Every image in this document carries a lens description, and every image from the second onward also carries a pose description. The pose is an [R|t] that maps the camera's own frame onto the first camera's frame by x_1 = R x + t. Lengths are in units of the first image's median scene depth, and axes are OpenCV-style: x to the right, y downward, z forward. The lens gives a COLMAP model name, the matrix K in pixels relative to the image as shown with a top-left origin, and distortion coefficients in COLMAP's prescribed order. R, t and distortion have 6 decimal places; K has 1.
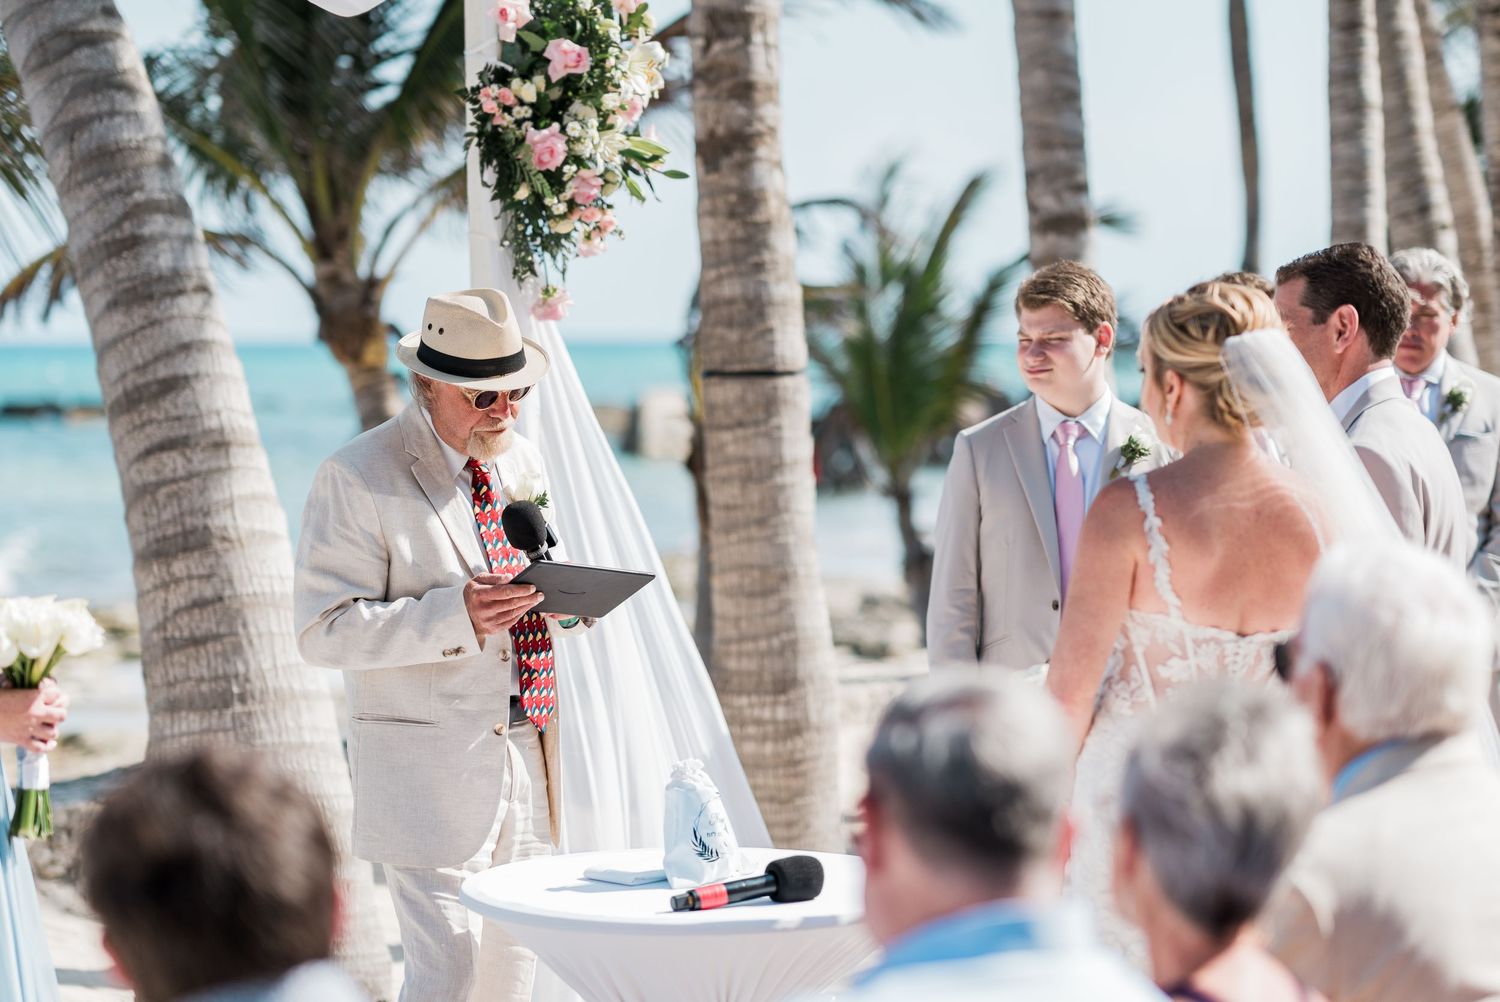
lens RADIAL K [[3560.7, 0, 750.0], [0, 3560.7, 501.0], [0, 0, 1]] dist [0.391196, -5.461352]
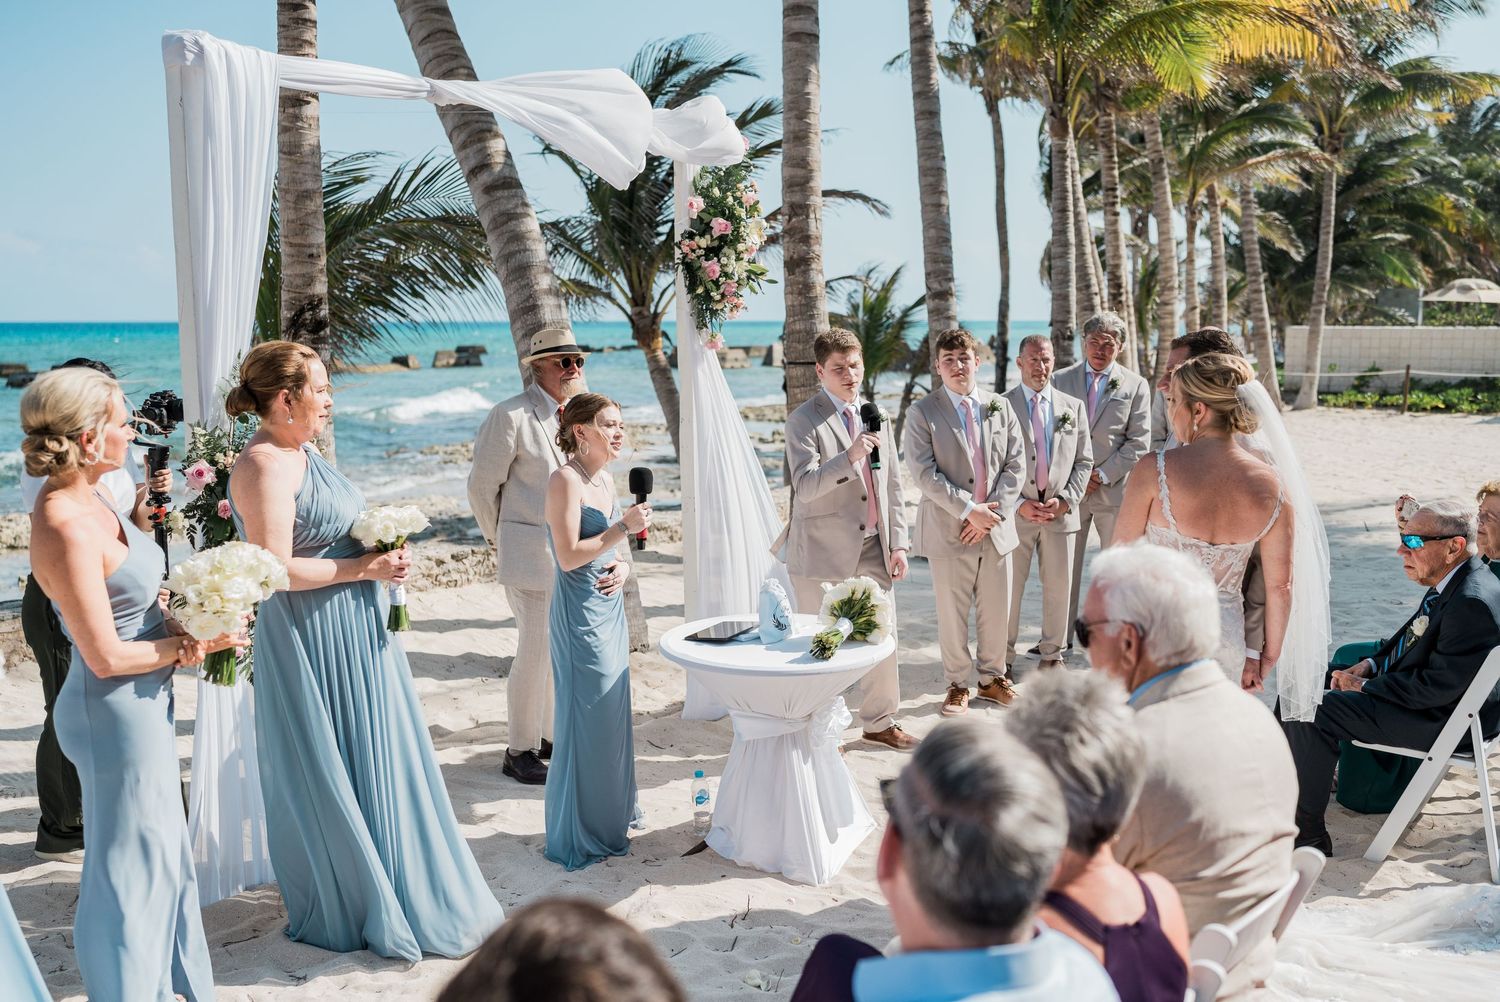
lens RADIAL K [[1443.5, 0, 750.0], [0, 1443.5, 501.0], [0, 0, 1]] dist [0.006708, -0.000764]
pose [[0.999172, 0.007308, -0.040026, 0.001613], [-0.004609, 0.997735, 0.067115, -0.018135], [0.040426, -0.066875, 0.996942, 0.129525]]
